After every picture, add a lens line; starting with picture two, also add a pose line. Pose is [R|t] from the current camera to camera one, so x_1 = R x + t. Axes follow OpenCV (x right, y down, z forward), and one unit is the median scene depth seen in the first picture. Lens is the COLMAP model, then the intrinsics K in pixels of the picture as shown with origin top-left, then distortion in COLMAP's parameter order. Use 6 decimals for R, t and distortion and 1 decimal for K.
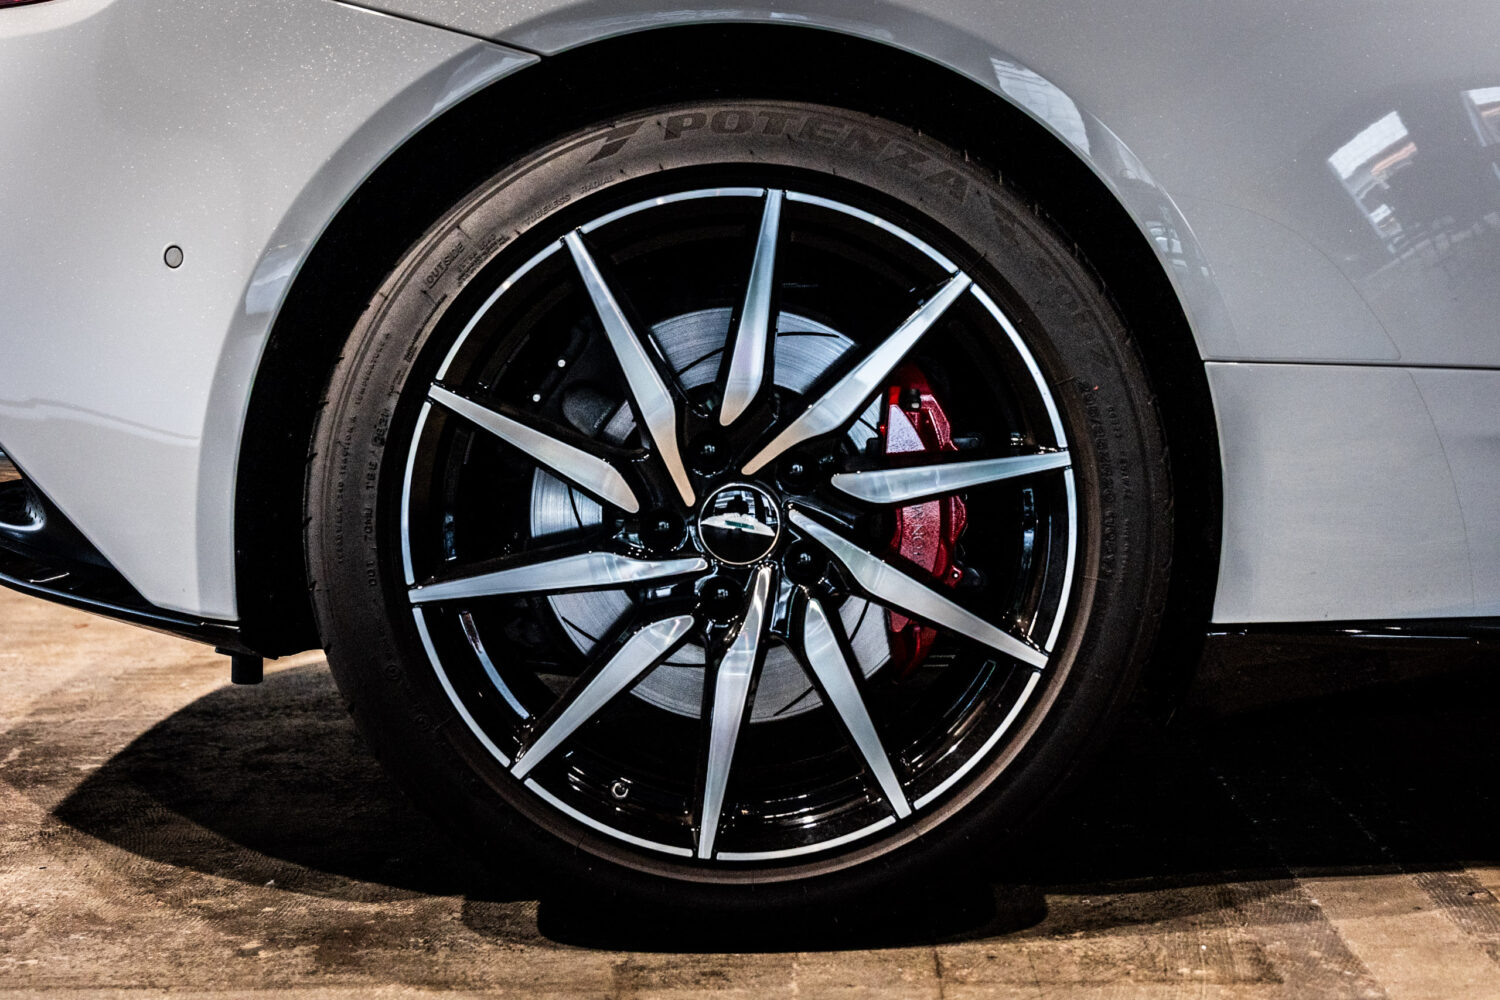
lens RADIAL K [[2307.6, 0, 752.9], [0, 2307.6, 492.5], [0, 0, 1]] dist [0.035294, 0.026279]
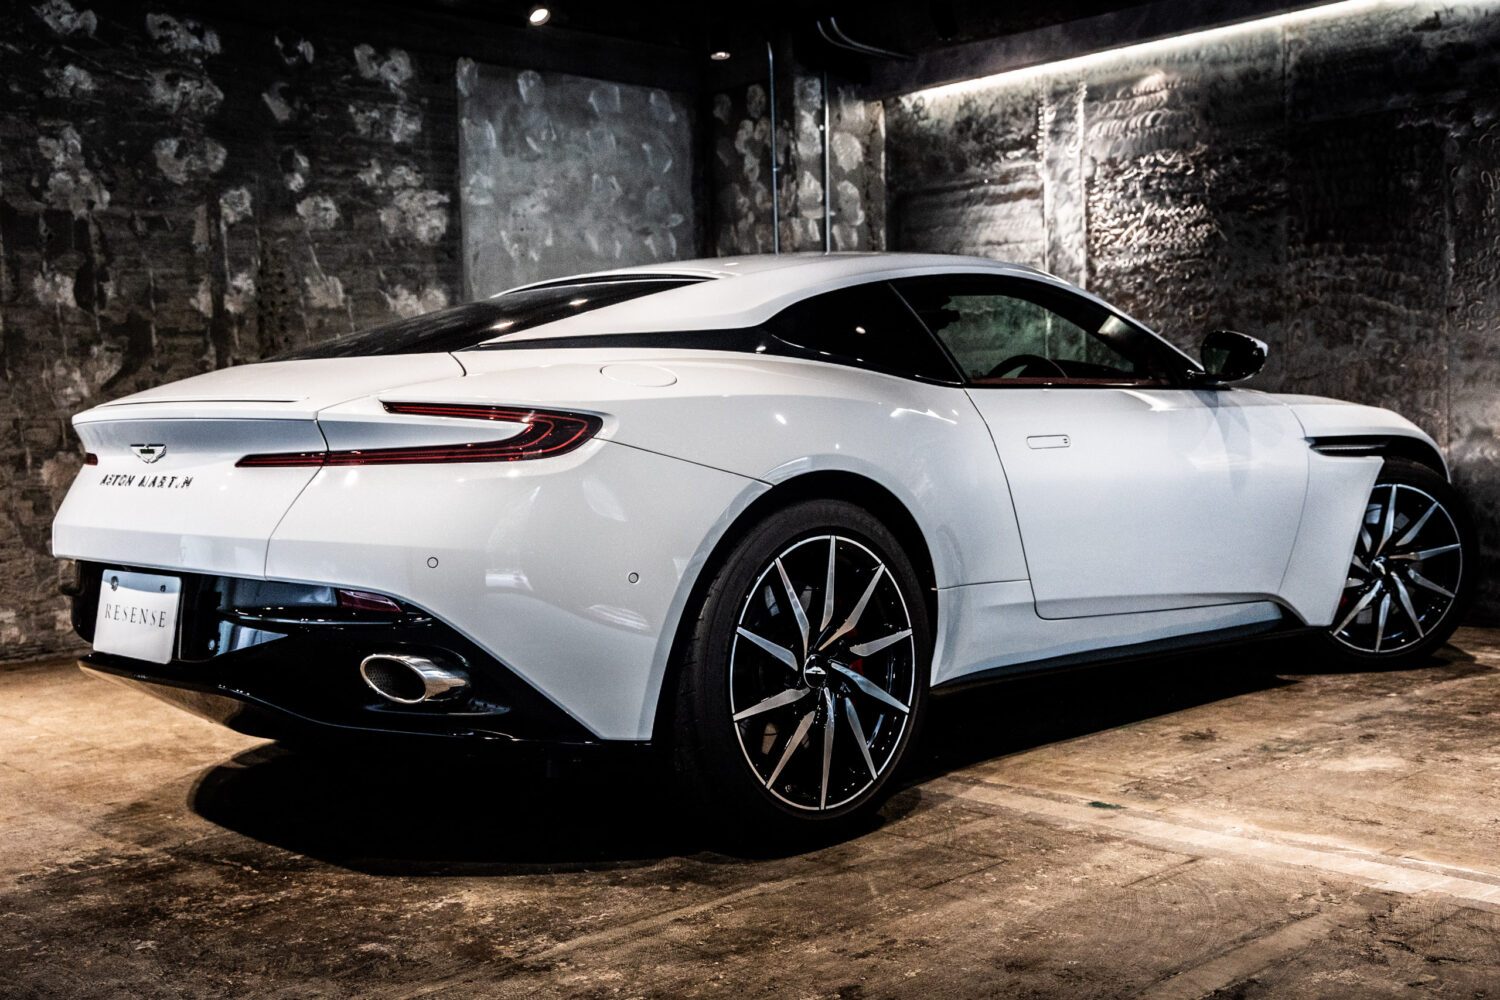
lens RADIAL K [[1625.1, 0, 757.2], [0, 1625.1, 499.5], [0, 0, 1]] dist [-0.003582, 0.014718]
pose [[0.702557, -0.035382, 0.710747, -1.290298], [0.080600, 0.996293, -0.030074, -0.122271], [-0.707048, 0.078415, 0.702804, -0.176400]]
